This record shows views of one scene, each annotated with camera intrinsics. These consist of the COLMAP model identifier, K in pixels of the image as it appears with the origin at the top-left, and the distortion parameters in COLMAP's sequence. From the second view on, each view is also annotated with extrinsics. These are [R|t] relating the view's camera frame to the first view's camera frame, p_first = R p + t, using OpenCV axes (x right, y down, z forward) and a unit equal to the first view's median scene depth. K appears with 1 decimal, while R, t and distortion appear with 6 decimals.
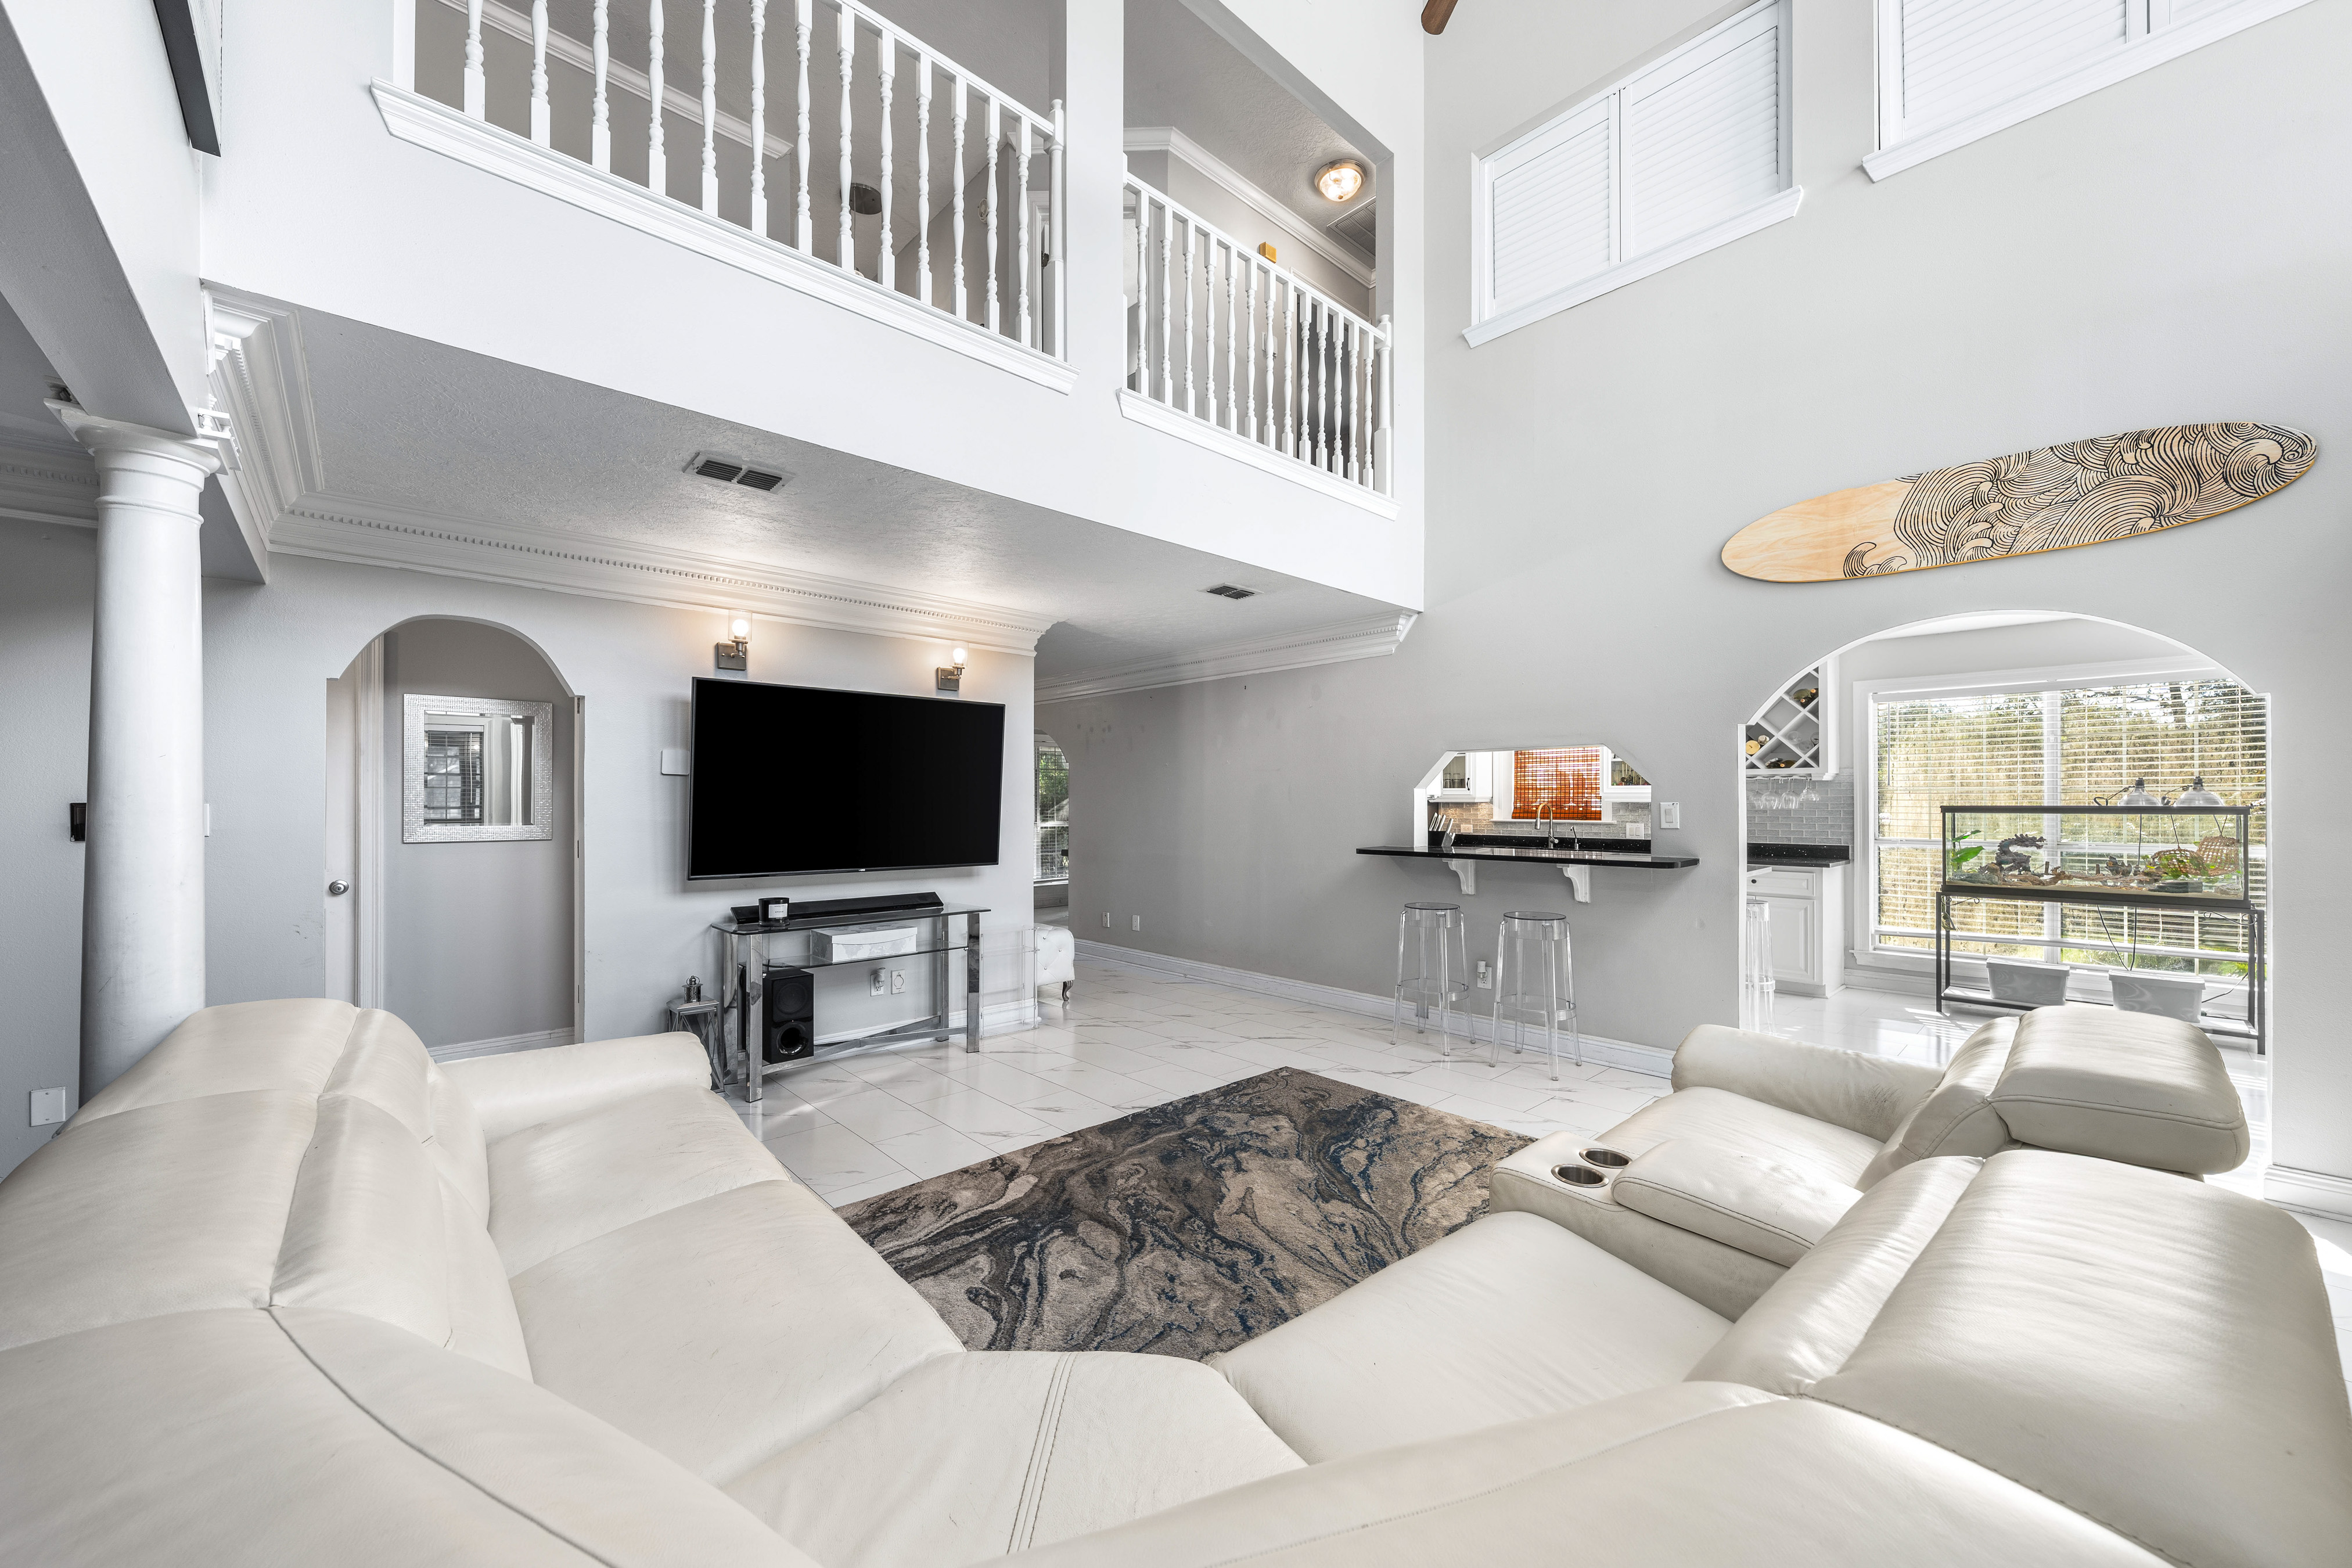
lens RADIAL K [[879.5, 0, 1164.6], [0, 879.5, 798.9], [0, 0, 1]] dist [-0.000466, 0.000726]
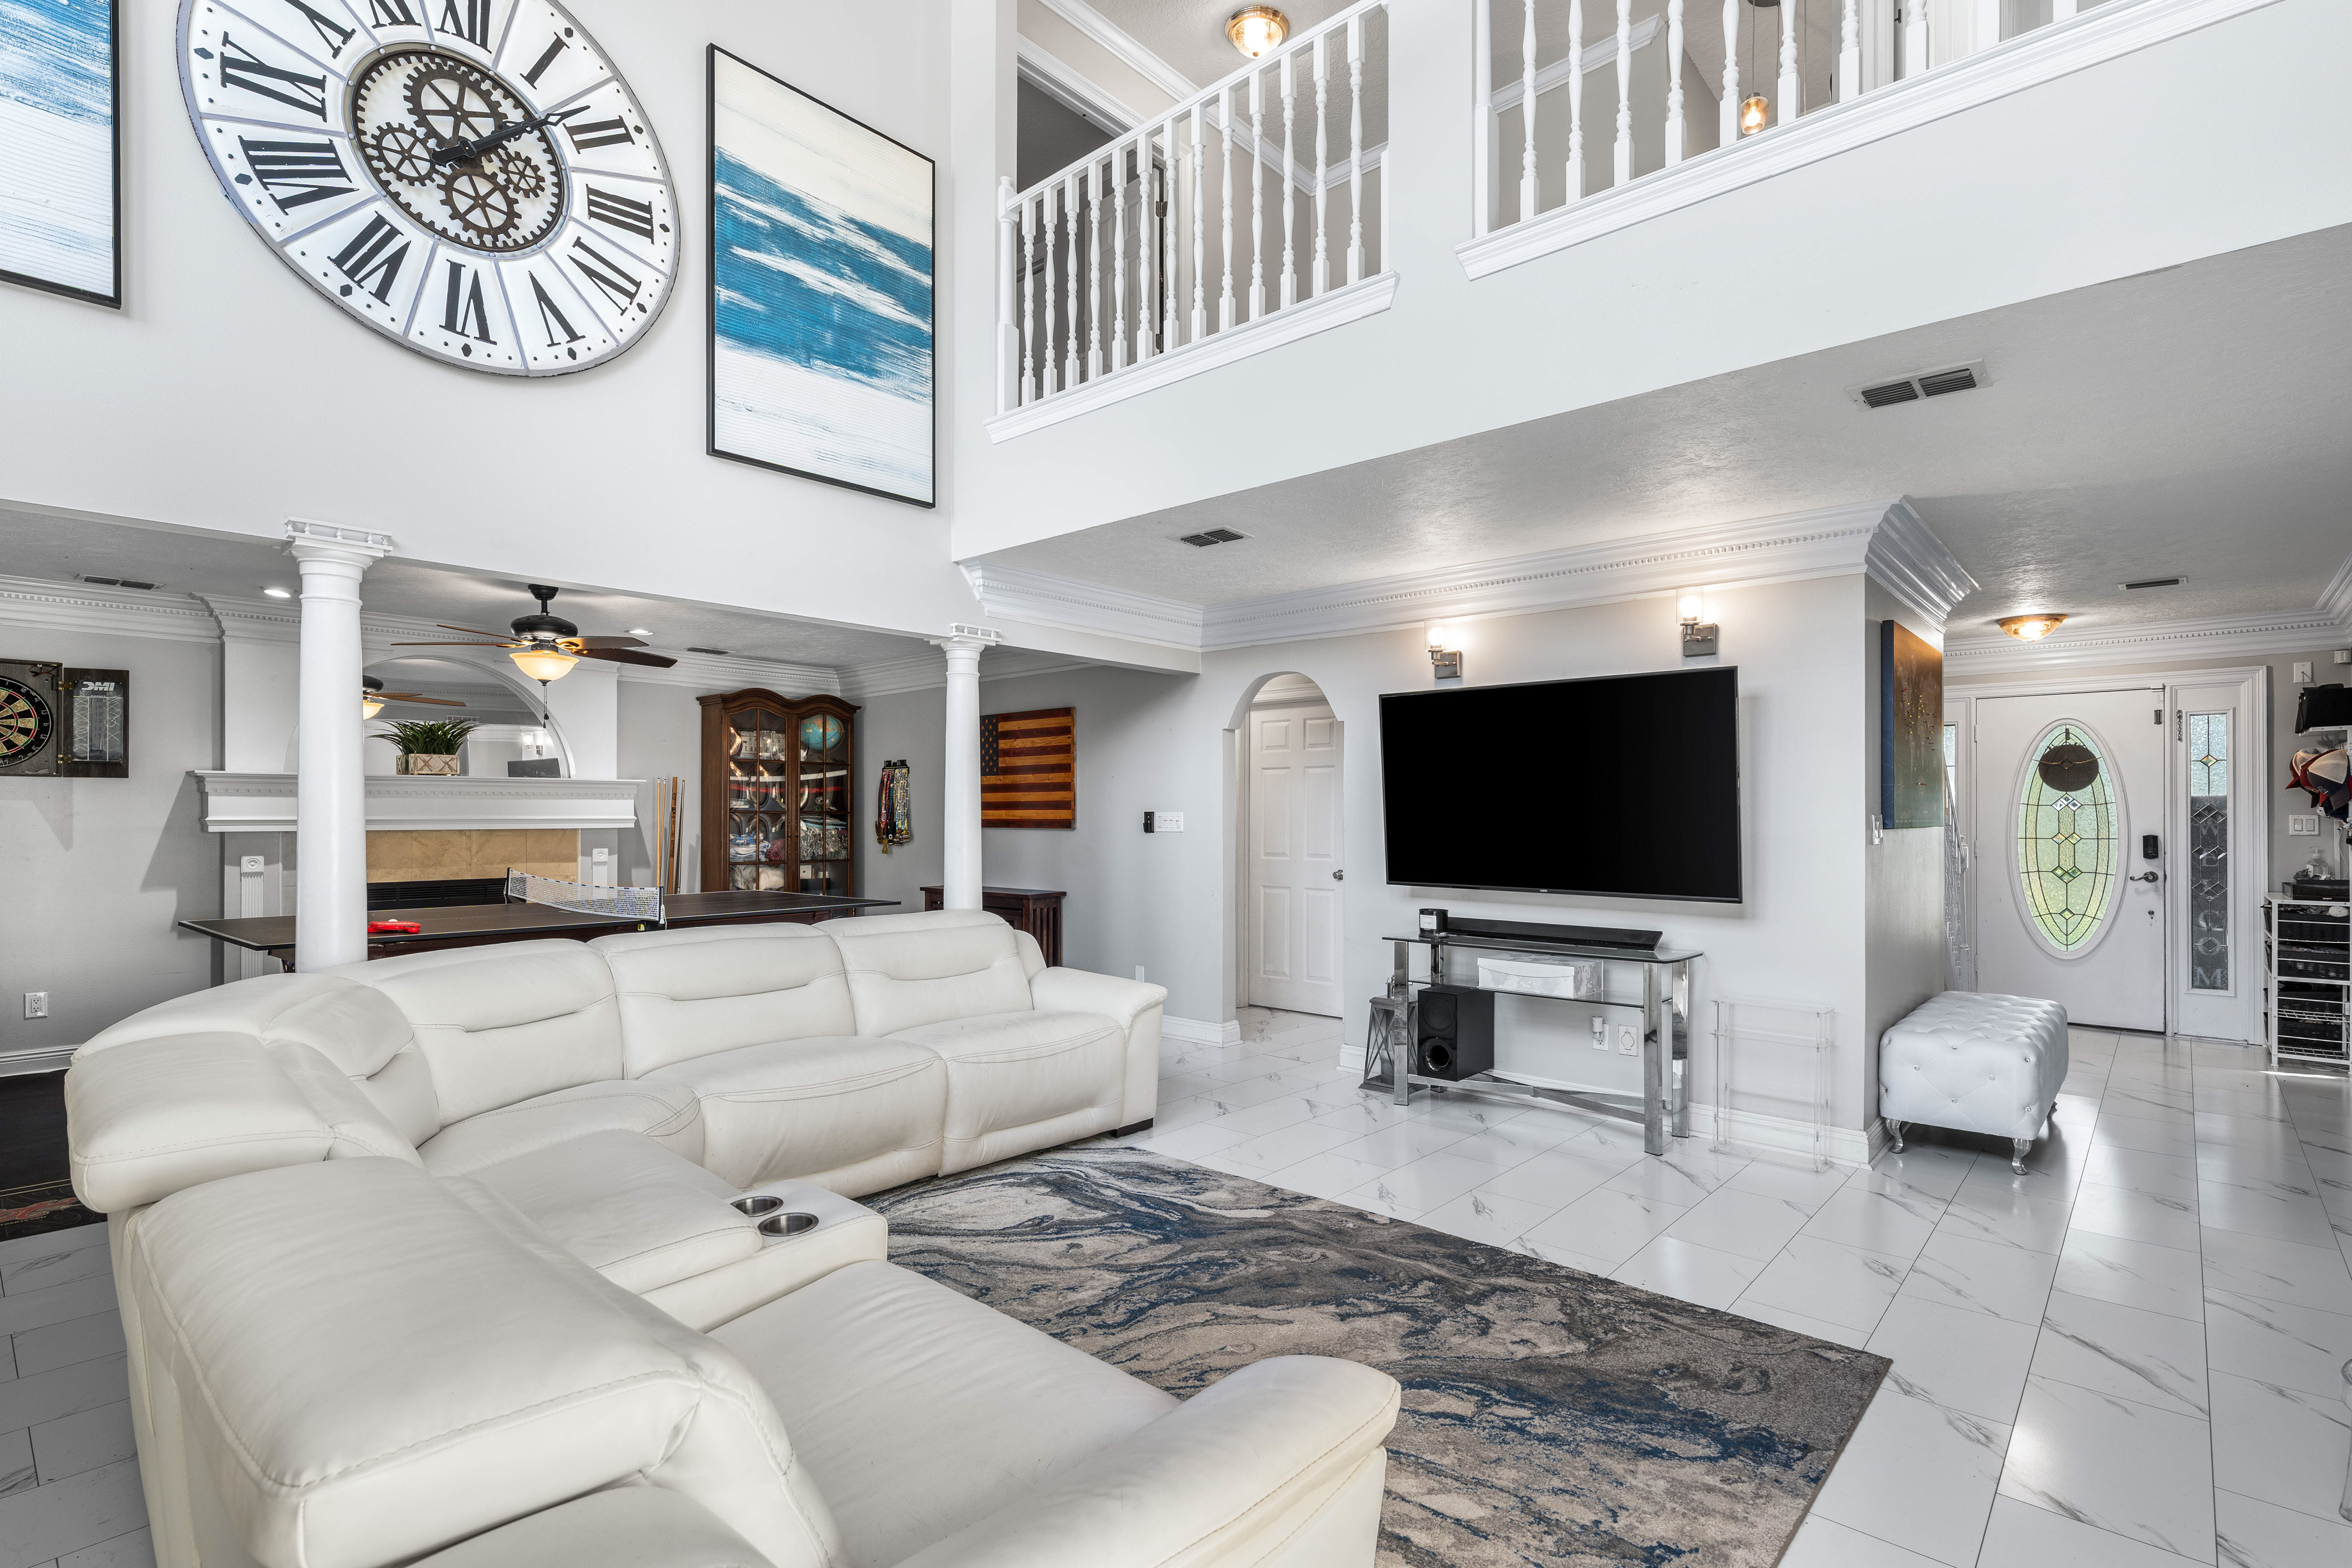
lens RADIAL K [[1122.2, 0, 1200.8], [0, 1122.2, 811.8], [0, 0, 1]] dist [0.003562, 0.000012]
pose [[0.105392, -0.001368, -0.994430, 0.667974], [0.002900, 0.999995, -0.001068, 0.004589], [0.994427, -0.002771, 0.105395, 0.527274]]
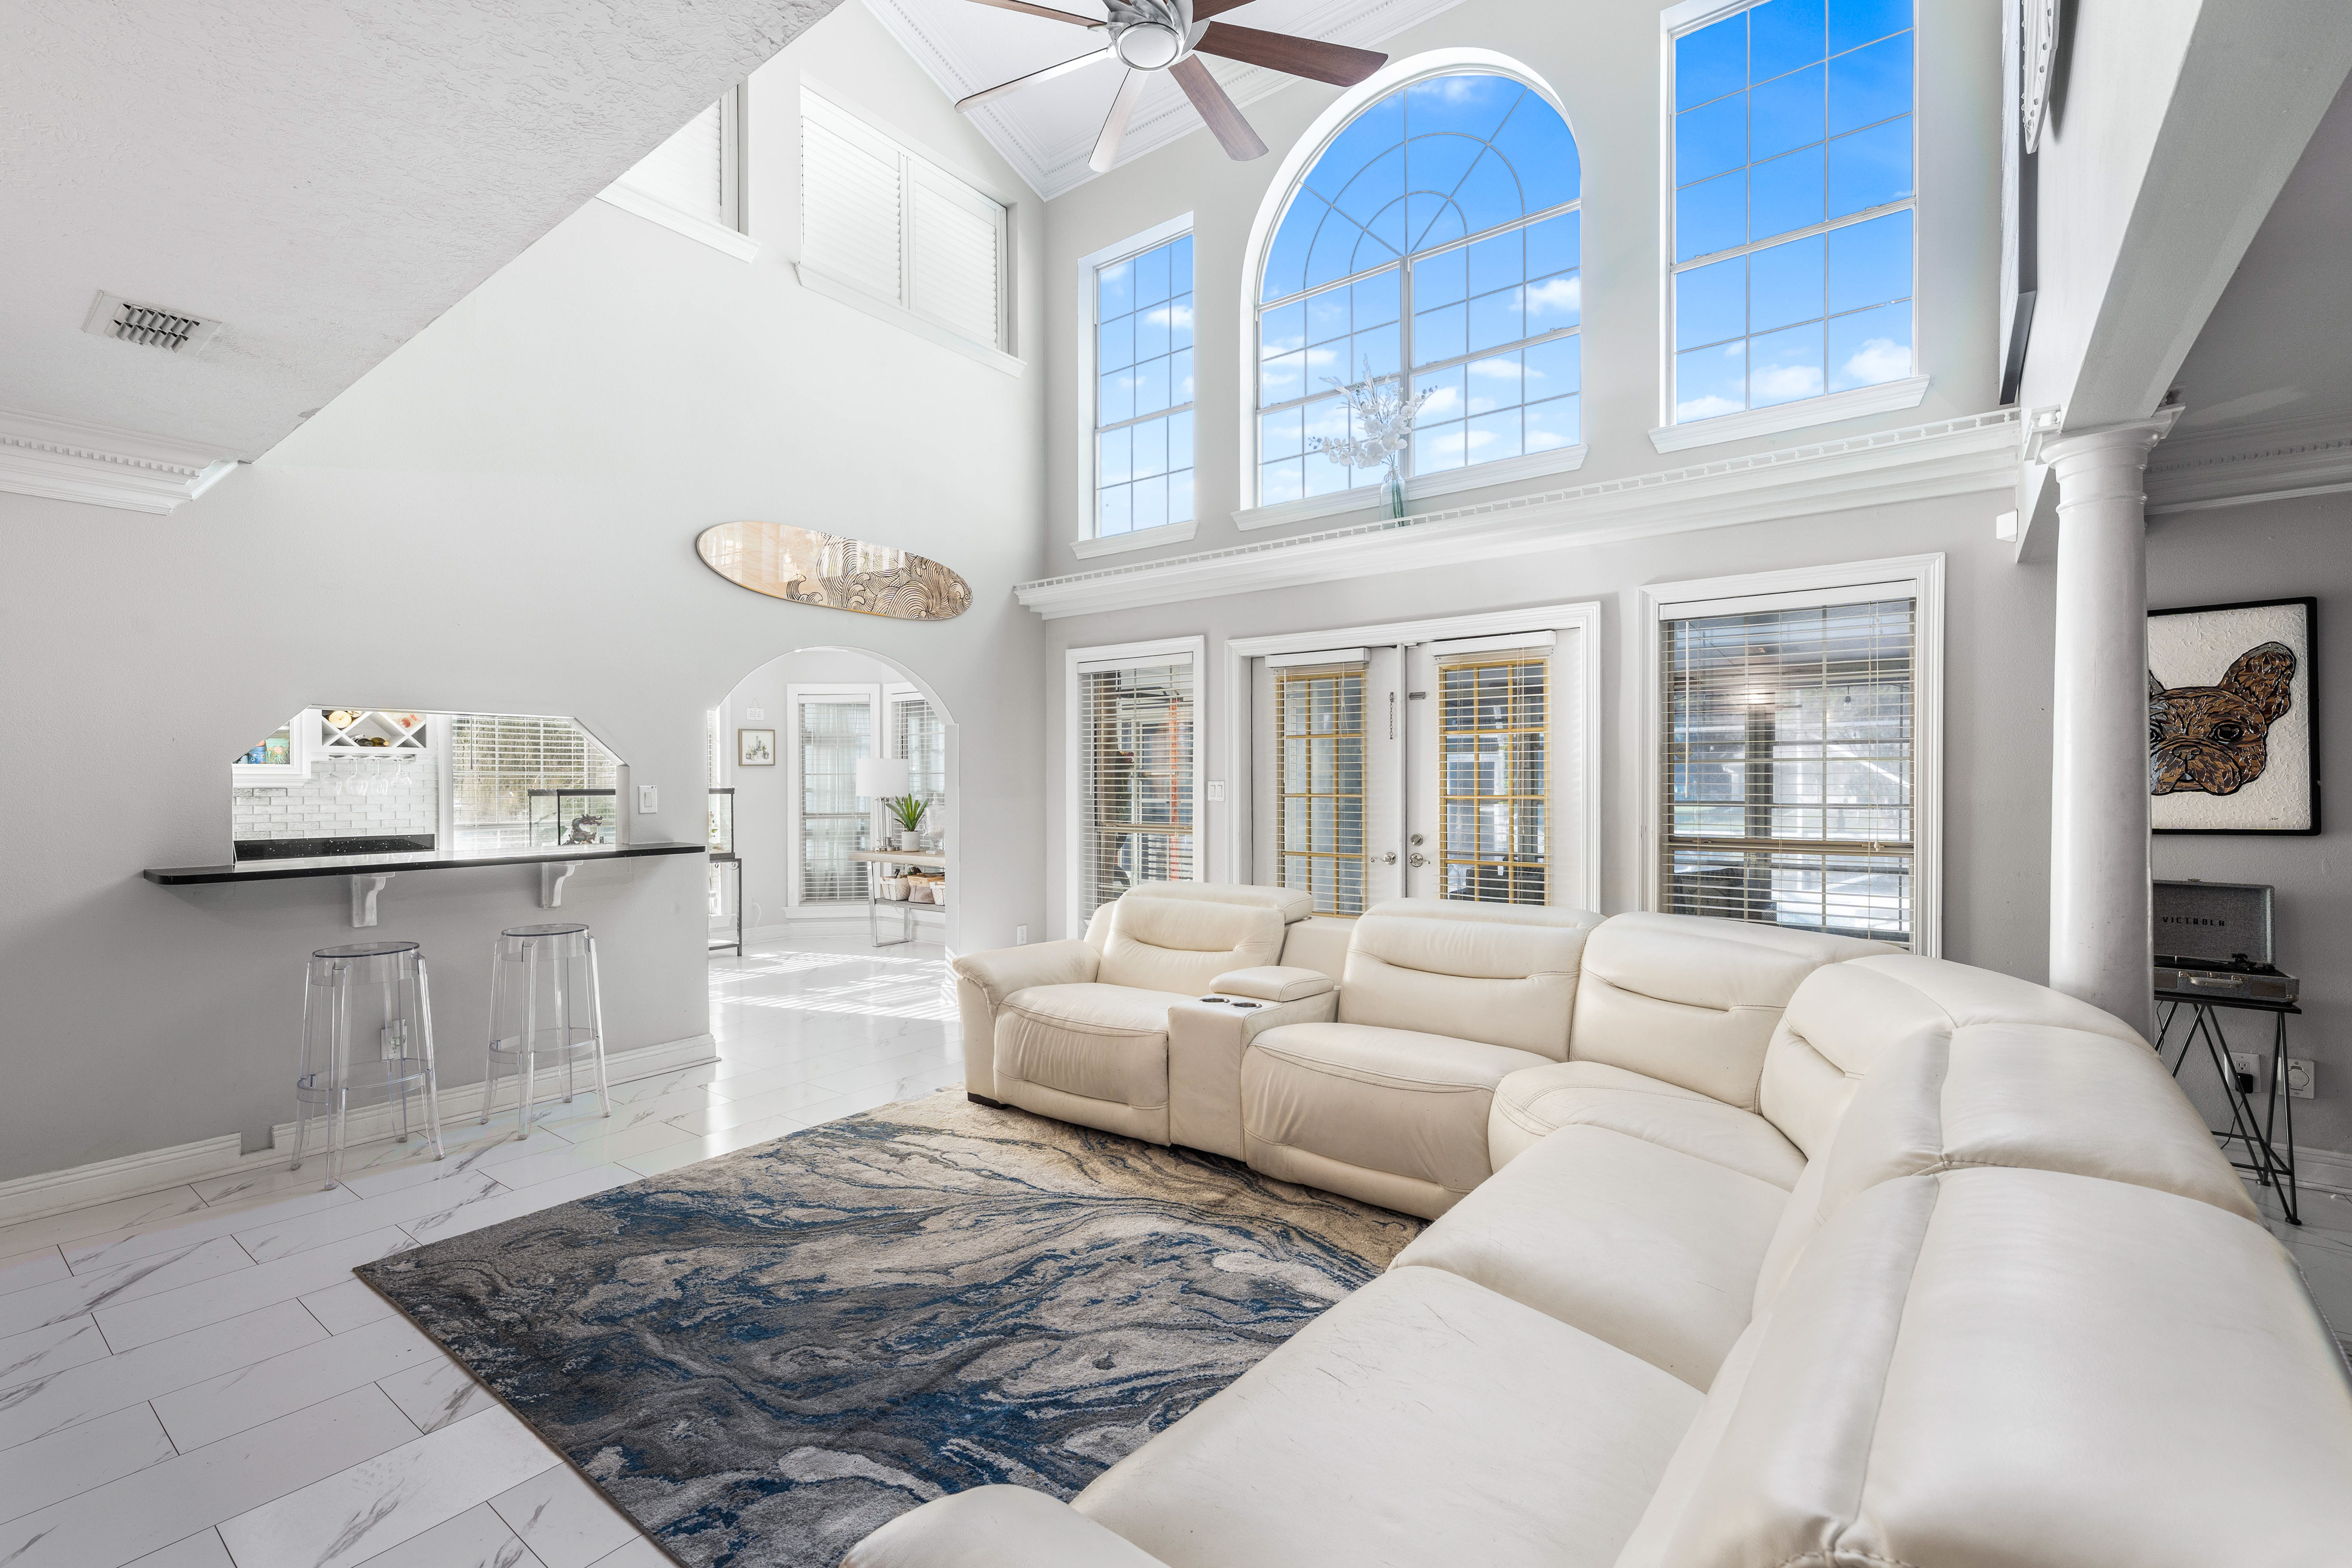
lens RADIAL K [[995.7, 0, 1190.6], [0, 995.7, 795.5], [0, 0, 1]] dist [0.003234, 0.000554]
pose [[-0.189946, -0.008493, 0.981758, -0.531917], [0.000846, 0.999961, 0.008814, 0.005636], [-0.981794, 0.002504, -0.189931, 0.571066]]
